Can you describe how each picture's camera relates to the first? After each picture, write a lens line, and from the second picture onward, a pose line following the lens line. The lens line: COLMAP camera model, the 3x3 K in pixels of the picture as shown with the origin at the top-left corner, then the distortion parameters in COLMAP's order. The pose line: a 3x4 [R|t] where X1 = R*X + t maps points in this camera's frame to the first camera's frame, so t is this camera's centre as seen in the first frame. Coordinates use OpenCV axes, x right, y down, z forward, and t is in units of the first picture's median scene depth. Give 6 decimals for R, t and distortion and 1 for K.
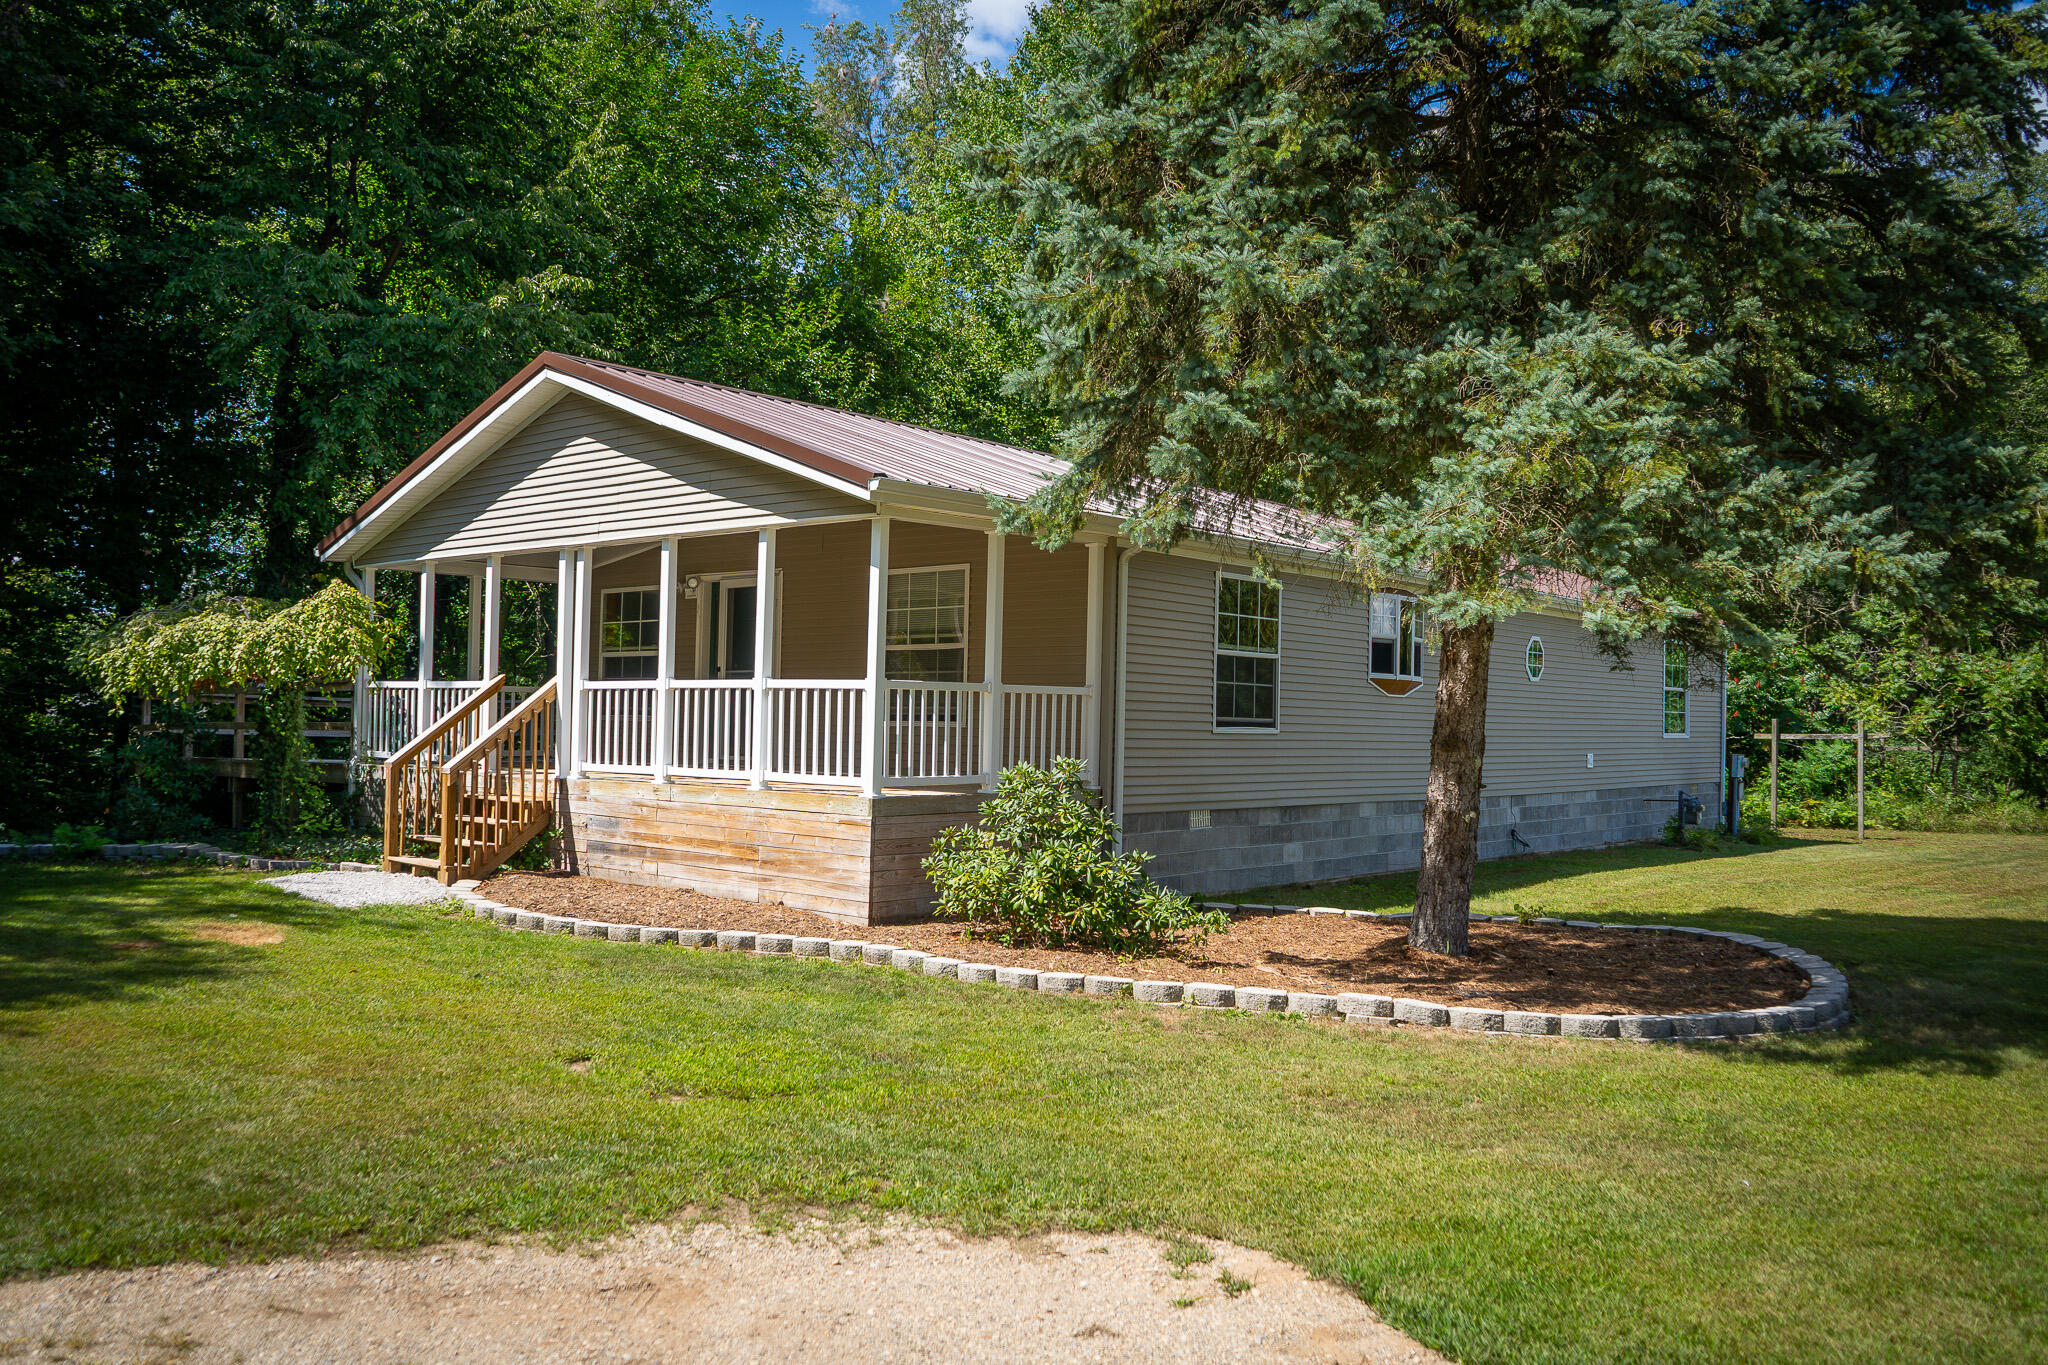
lens RADIAL K [[1644.2, 0, 1024.0], [0, 1644.2, 682.5], [0, 0, 1]] dist [-0.112329, 0.054650]
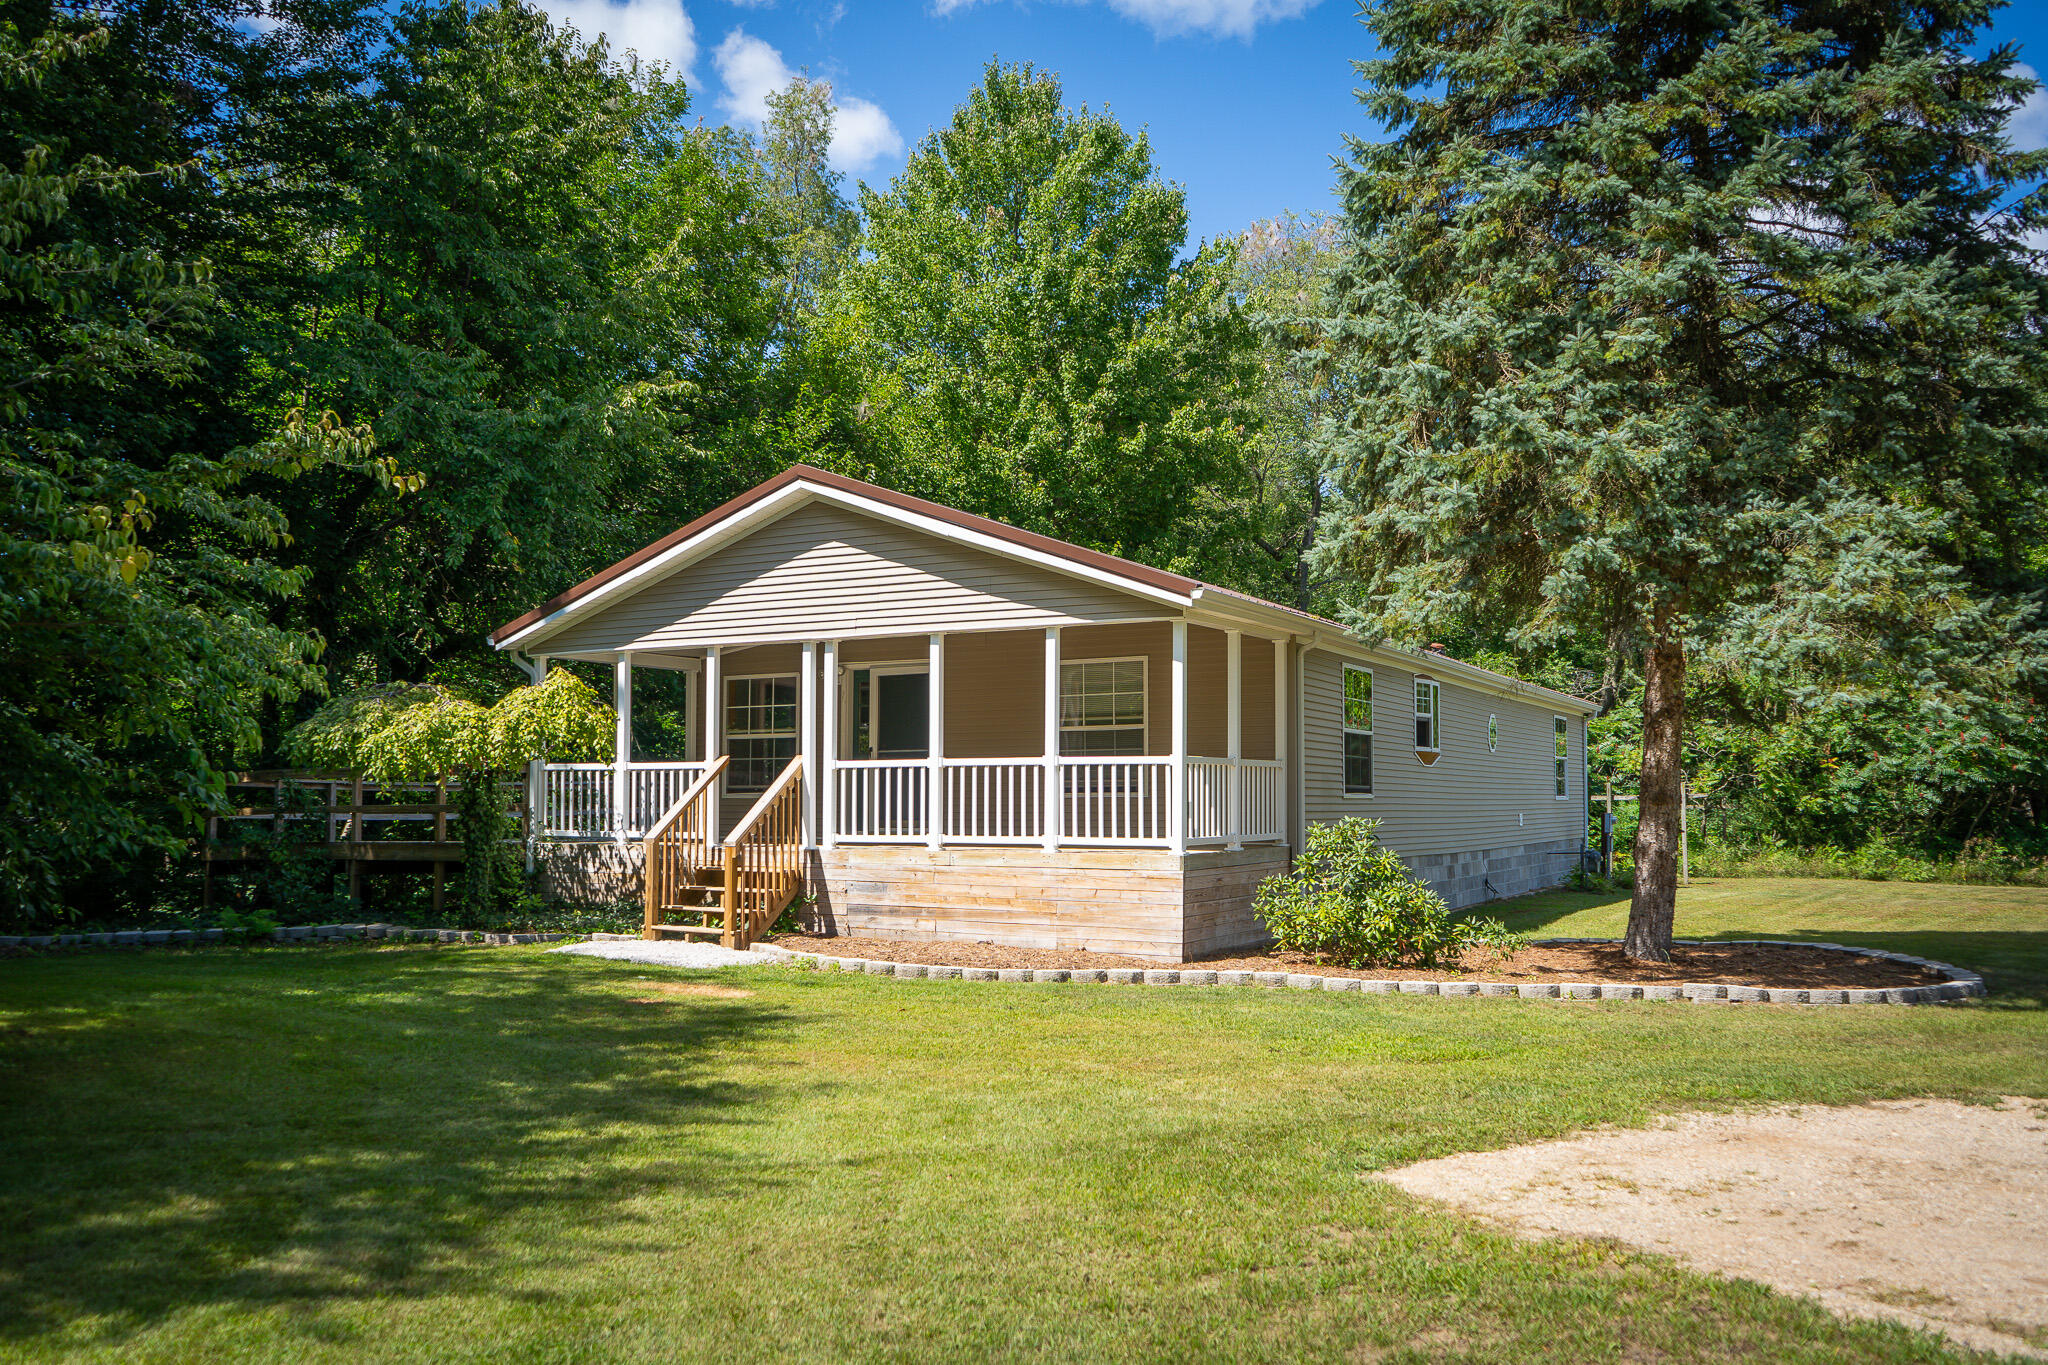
lens RADIAL K [[1644.2, 0, 1024.0], [0, 1644.2, 682.5], [0, 0, 1]] dist [-0.112329, 0.054650]
pose [[0.979287, -0.002002, 0.202466, -0.377373], [0.011545, 0.998876, -0.045964, -0.001372], [-0.202147, 0.047349, 0.978210, -0.124107]]
